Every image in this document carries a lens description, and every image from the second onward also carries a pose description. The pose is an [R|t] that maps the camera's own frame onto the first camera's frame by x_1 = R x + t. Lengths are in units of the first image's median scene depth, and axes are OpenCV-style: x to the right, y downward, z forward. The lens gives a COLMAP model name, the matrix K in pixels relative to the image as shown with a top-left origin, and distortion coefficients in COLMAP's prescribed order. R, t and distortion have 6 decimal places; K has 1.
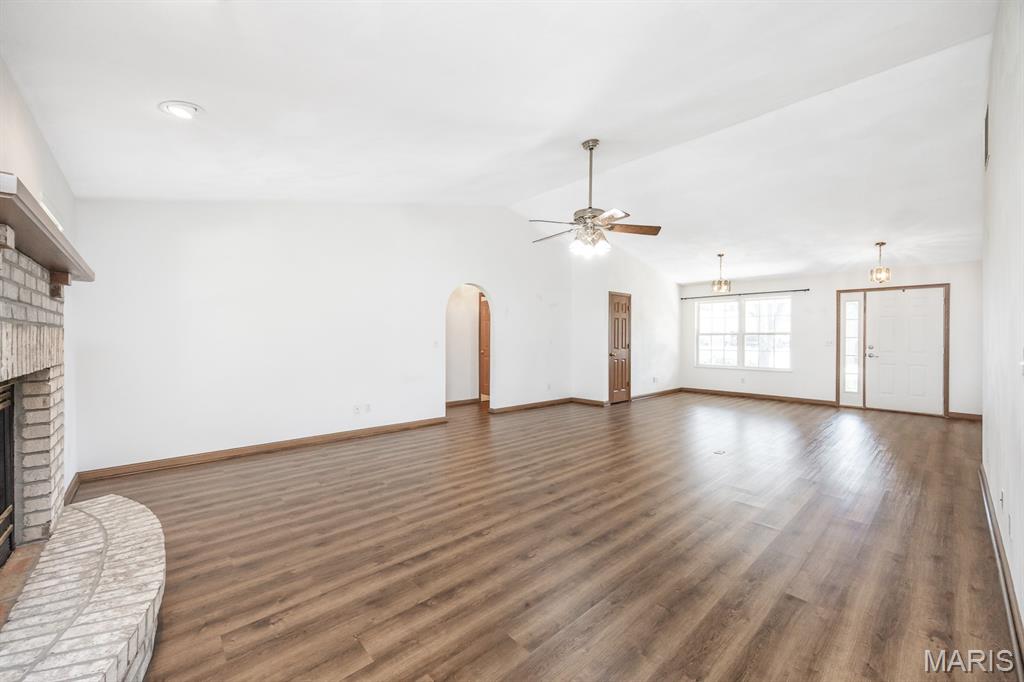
lens RADIAL K [[396.0, 0, 505.9], [0, 396.0, 340.4], [0, 0, 1]] dist [-0.001845, 0.001056]
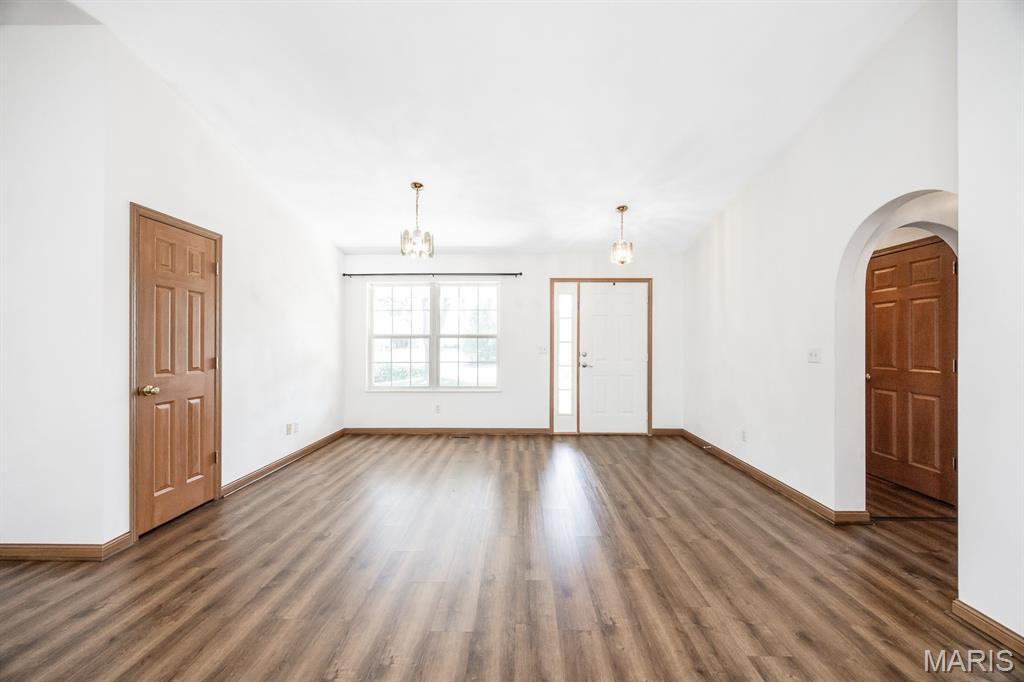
lens RADIAL K [[396.0, 0, 497.3], [0, 396.0, 340.8], [0, 0, 1]] dist [-0.001845, 0.001056]
pose [[0.704947, 0.002512, 0.709255, 0.253321], [0.003549, 0.999969, -0.007069, -0.004399], [-0.709251, 0.007500, 0.704916, 0.574066]]
